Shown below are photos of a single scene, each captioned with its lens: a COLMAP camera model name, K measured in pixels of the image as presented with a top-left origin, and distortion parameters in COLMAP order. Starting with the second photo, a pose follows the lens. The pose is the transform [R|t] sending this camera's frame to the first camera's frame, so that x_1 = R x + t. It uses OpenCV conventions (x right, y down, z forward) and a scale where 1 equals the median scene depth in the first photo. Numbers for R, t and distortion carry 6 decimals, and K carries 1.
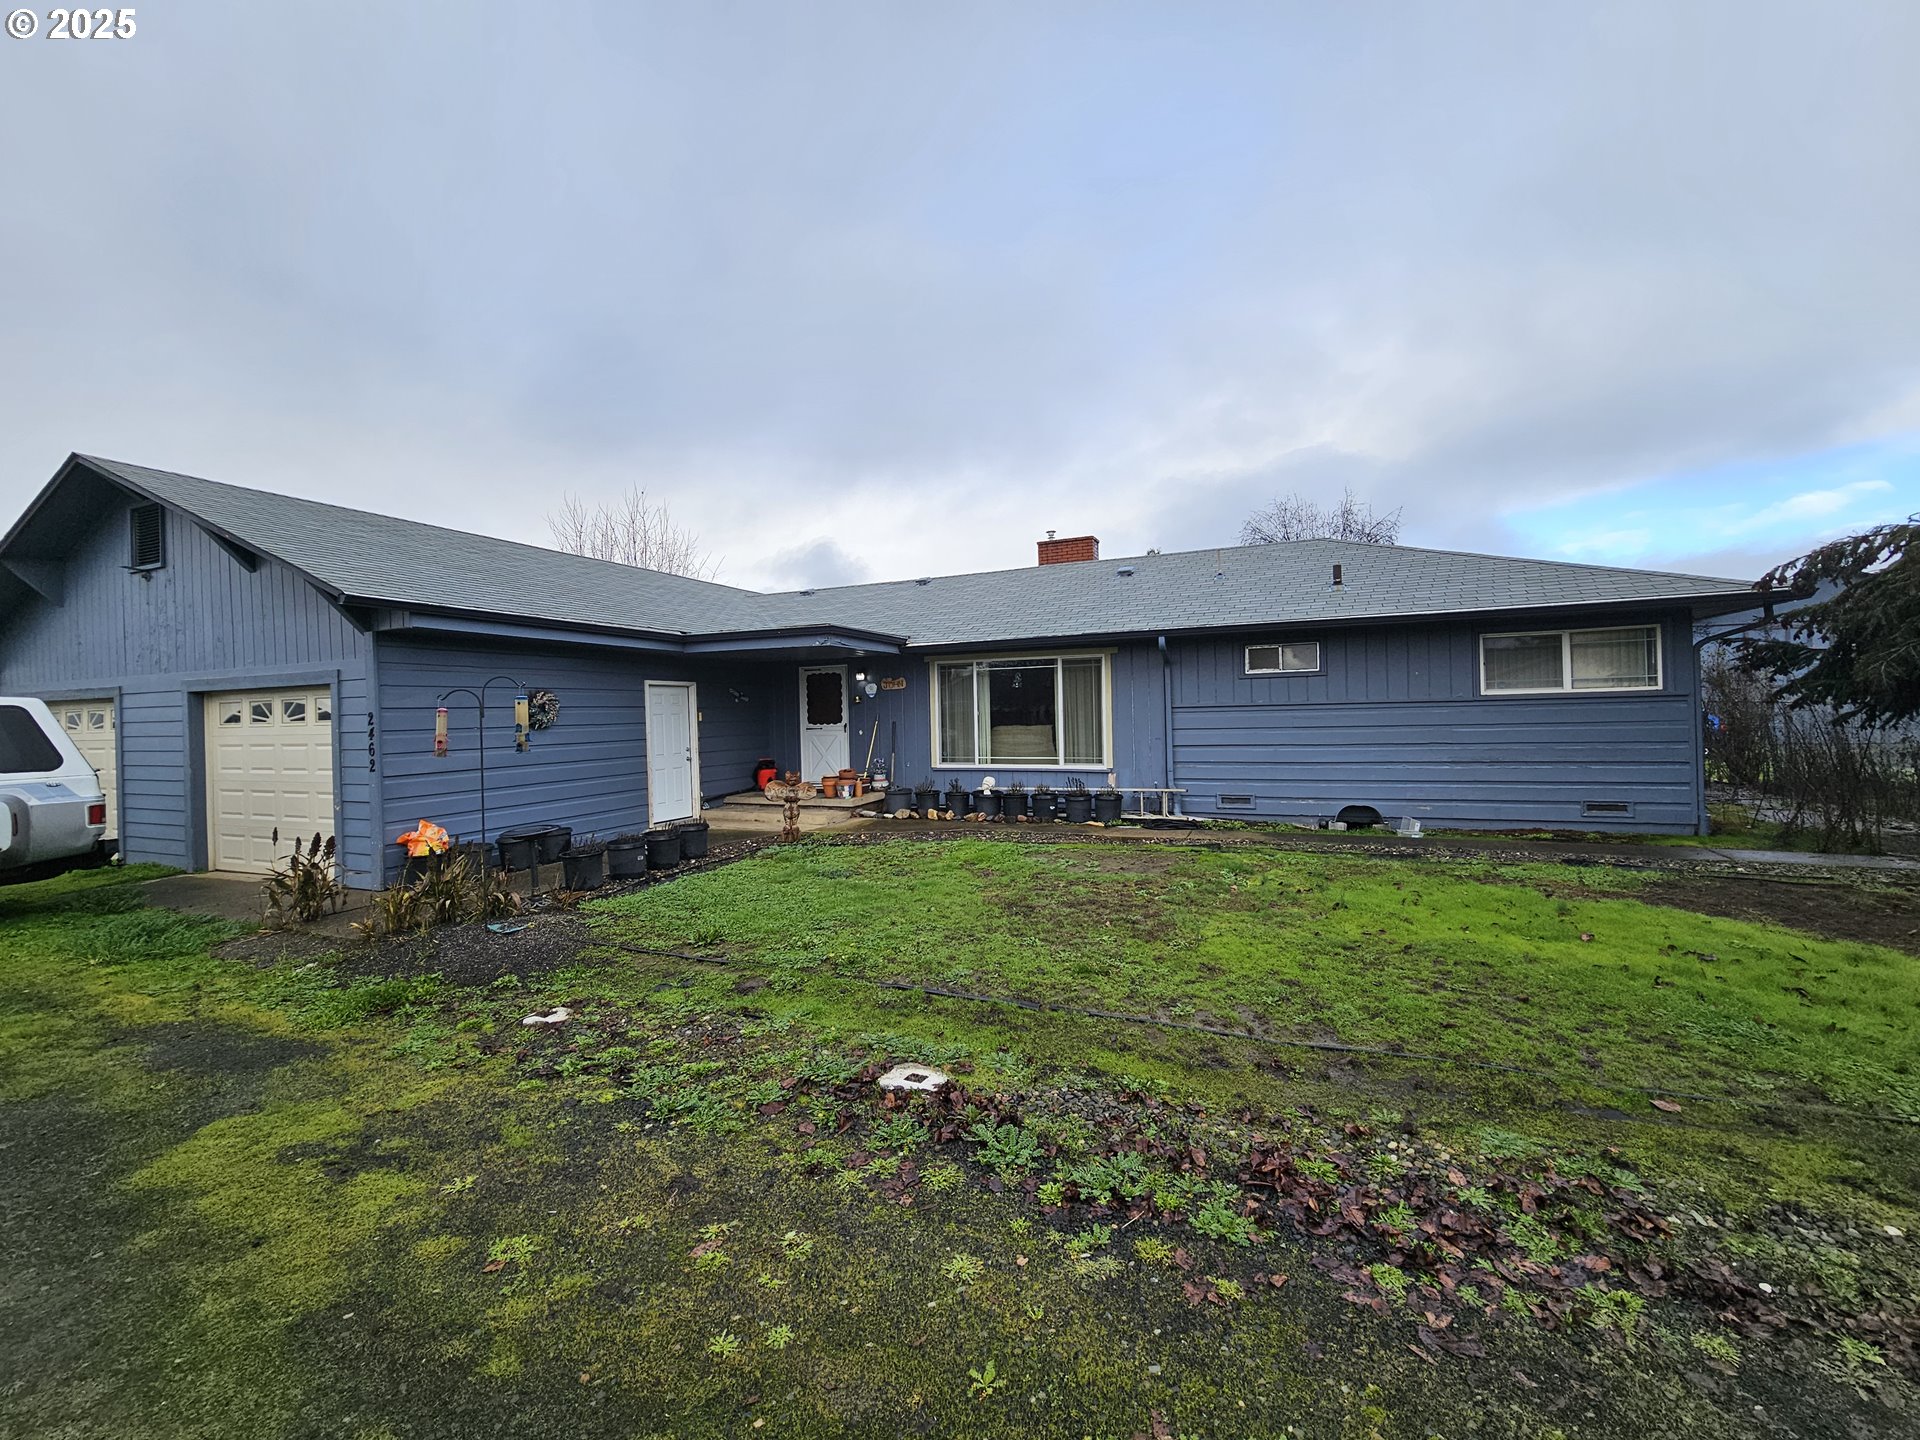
lens RADIAL K [[785.7, 0, 965.7], [0, 785.7, 715.8], [0, 0, 1]] dist [-0.002831, 0.000307]
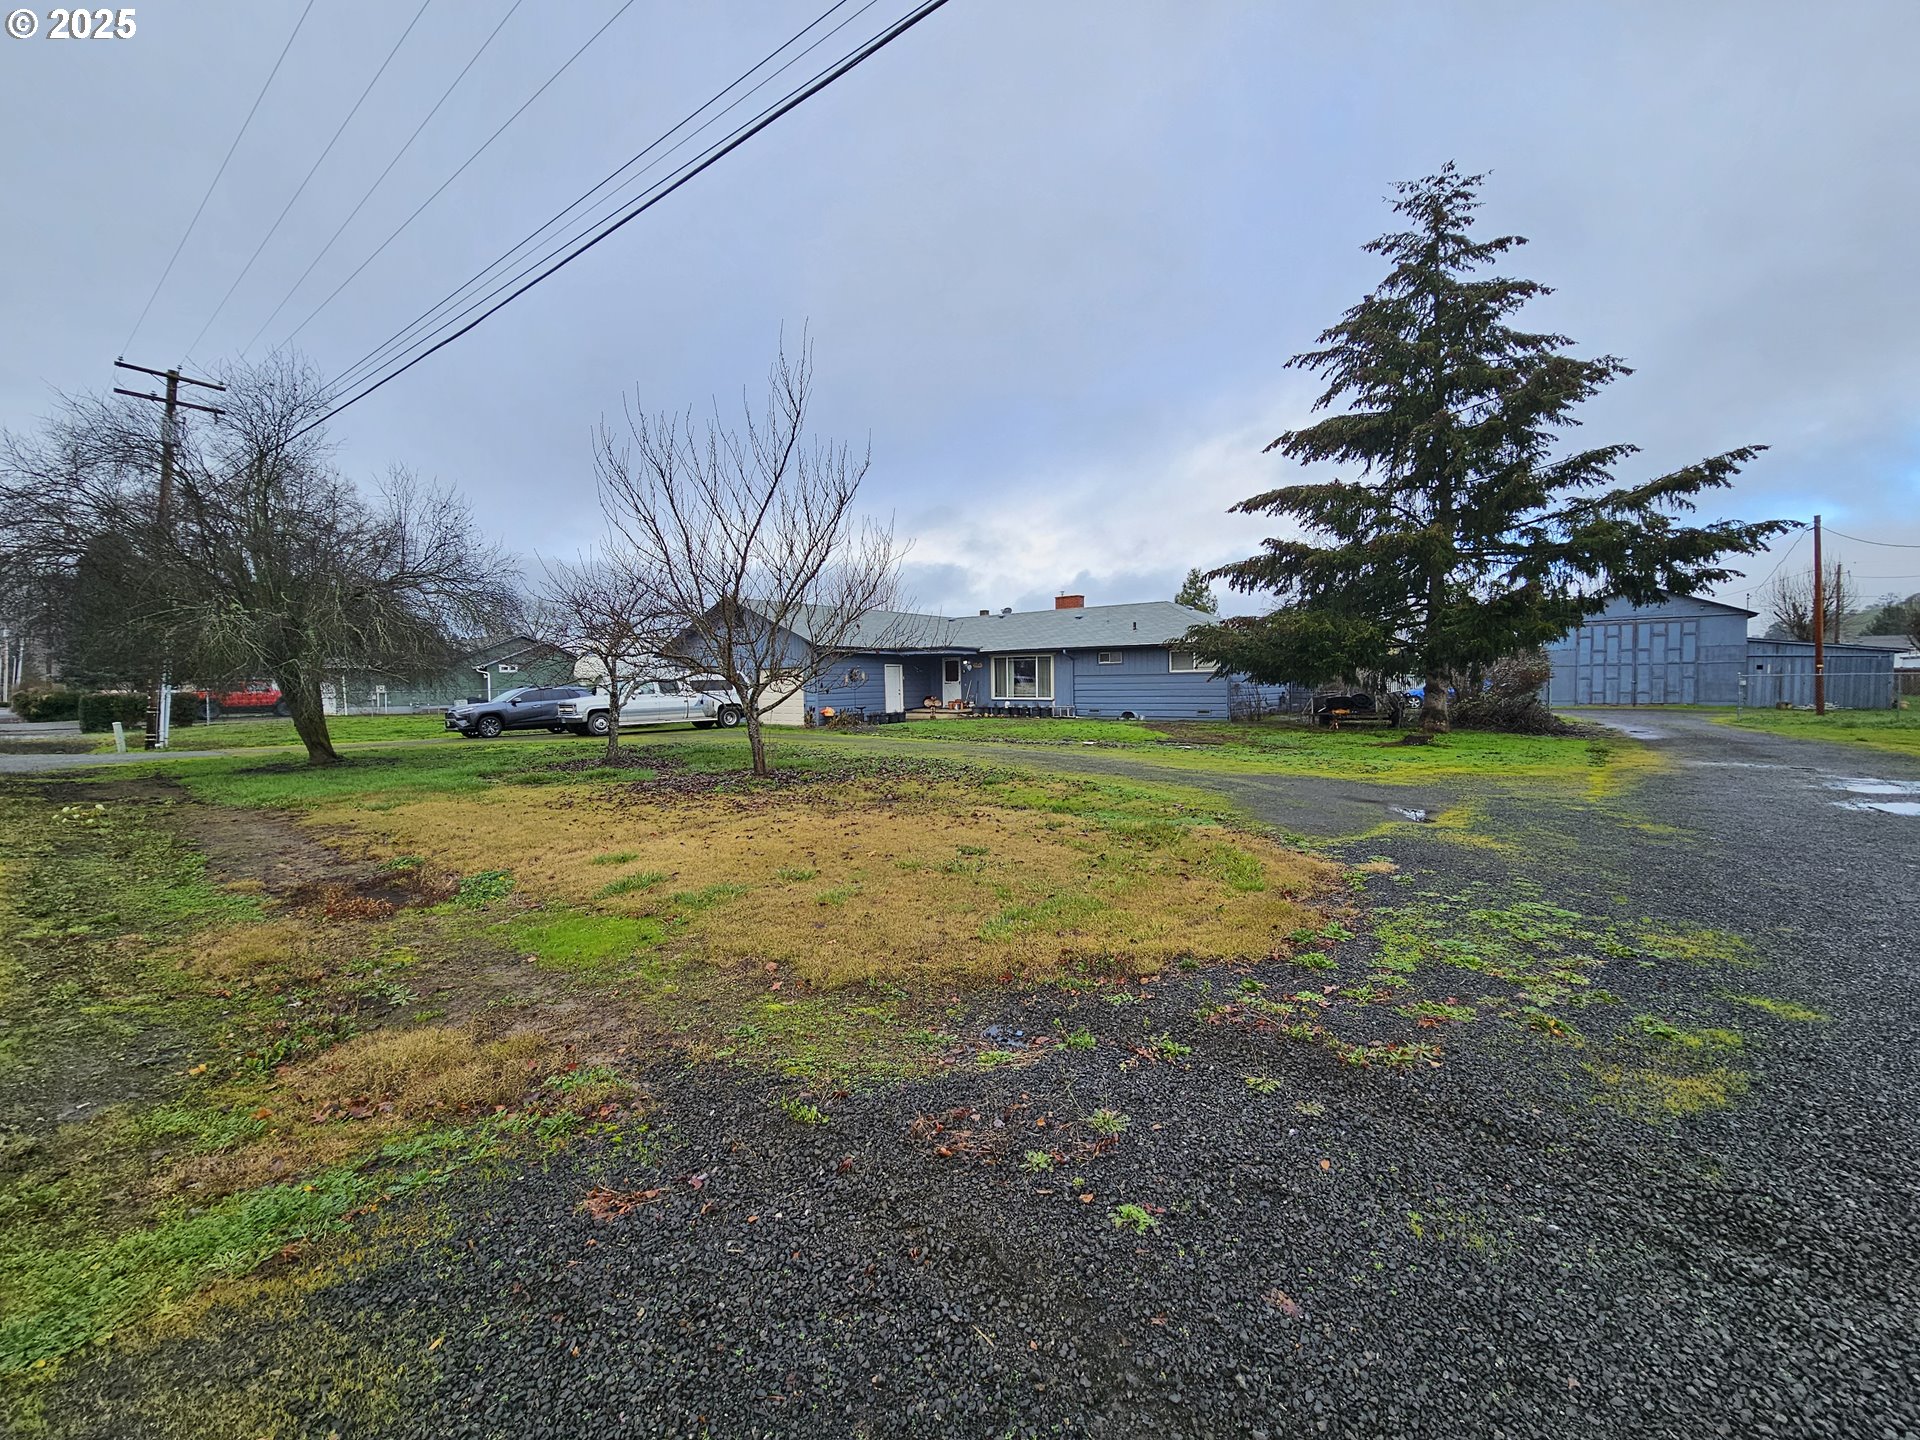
lens RADIAL K [[786.0, 0, 966.8], [0, 786.0, 718.6], [0, 0, 1]] dist [-0.004800, 0.000318]
pose [[0.970230, 0.020726, -0.241298, 0.549062], [-0.009331, 0.998791, 0.048270, 0.008665], [0.242007, -0.044582, 0.969250, -1.636867]]
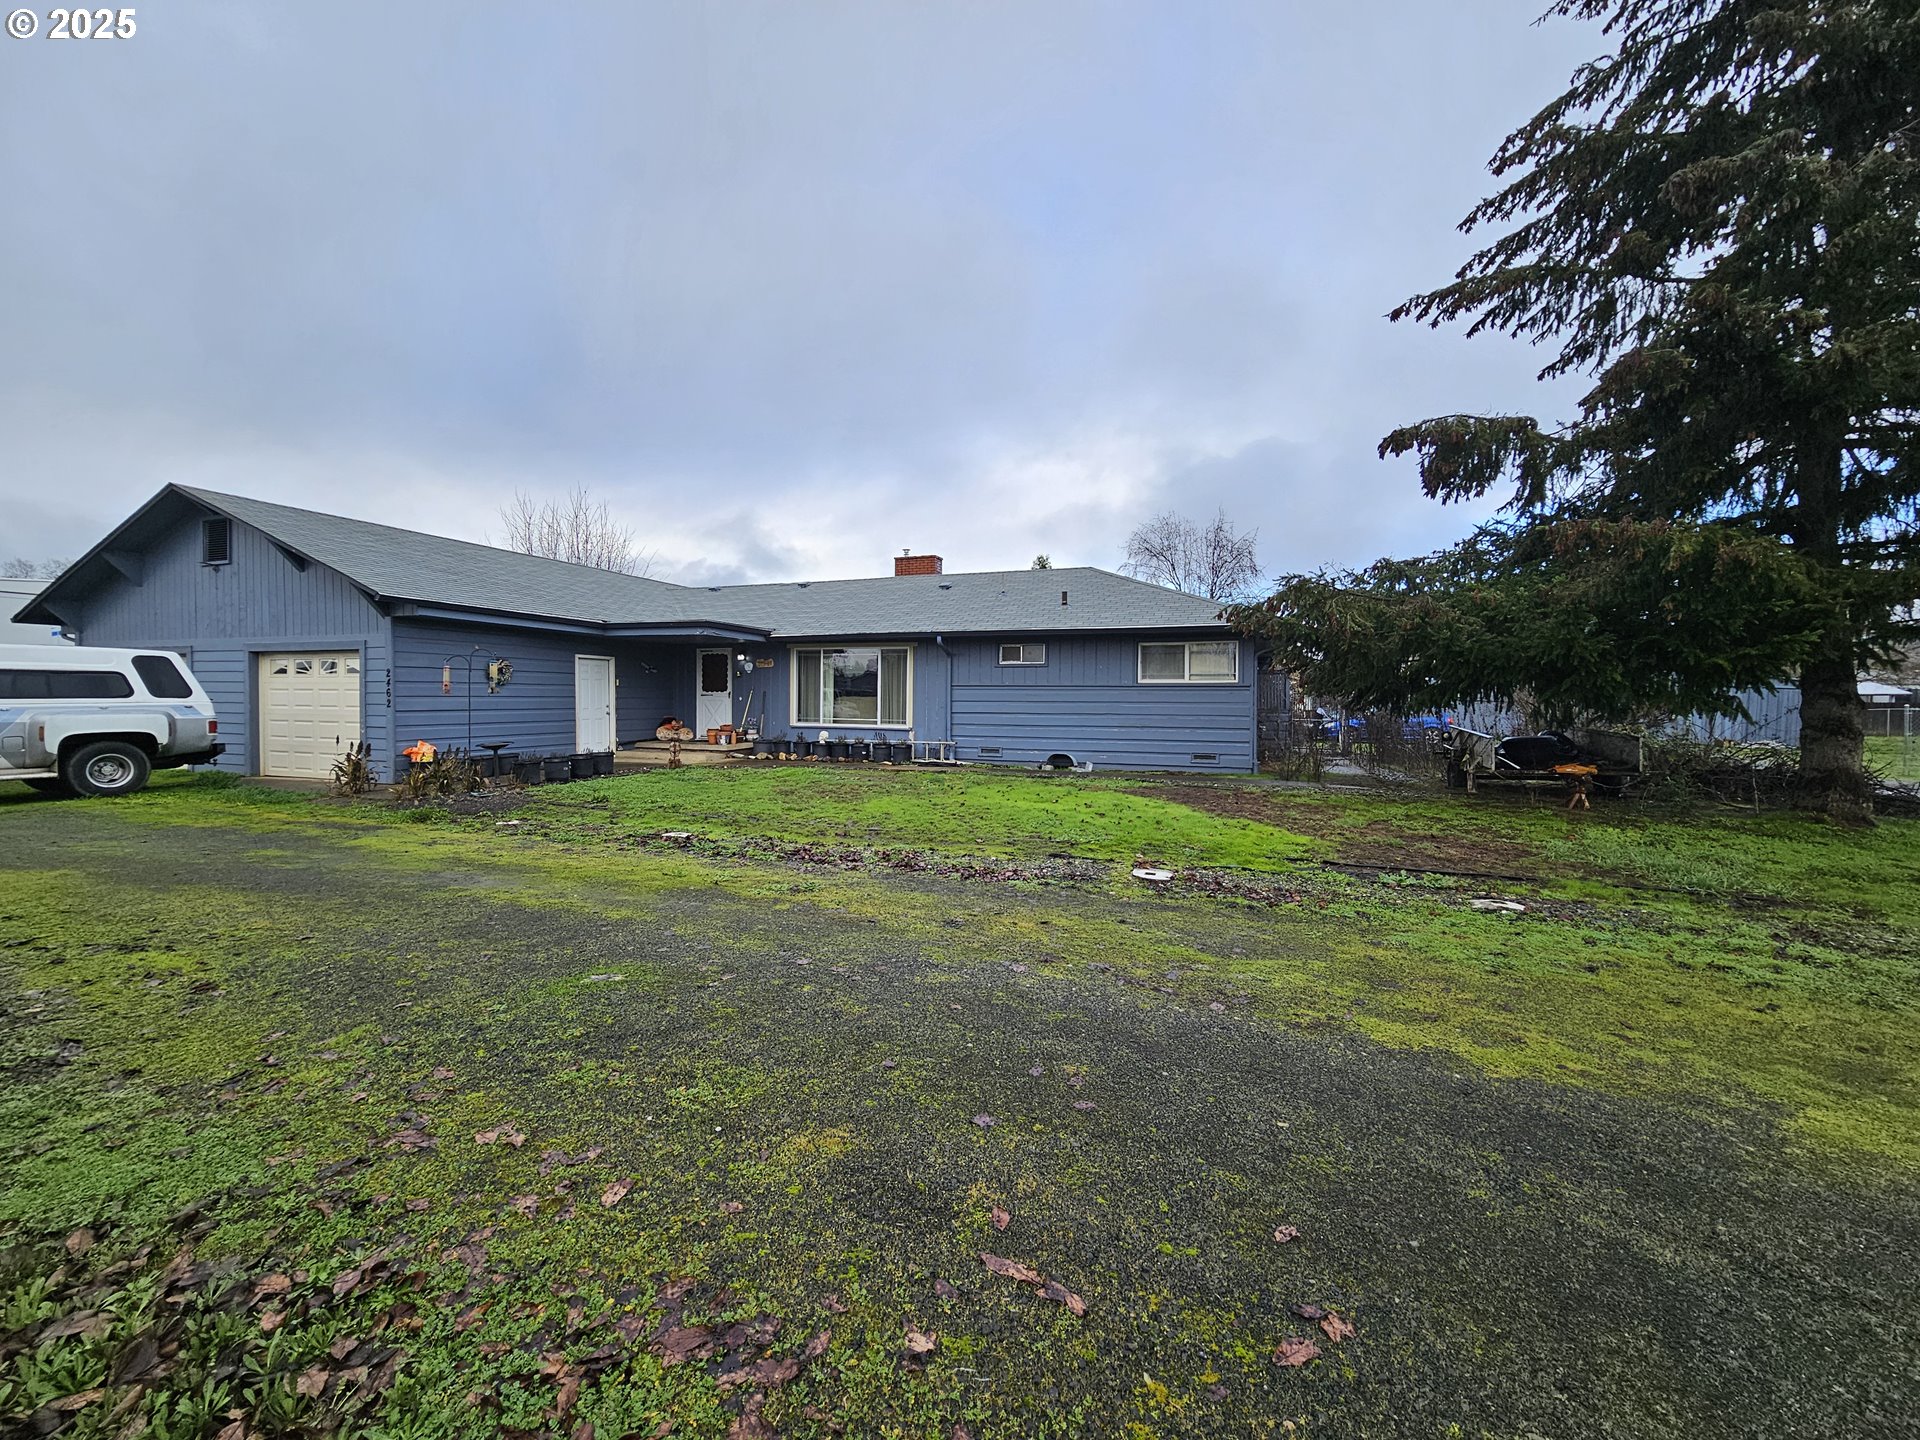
lens RADIAL K [[786.0, 0, 966.8], [0, 786.0, 718.6], [0, 0, 1]] dist [-0.004800, 0.000318]
pose [[0.997911, 0.029766, 0.057344, 0.208195], [-0.030907, 0.999339, 0.019123, 0.020422], [-0.056737, -0.020856, 0.998171, -0.432054]]
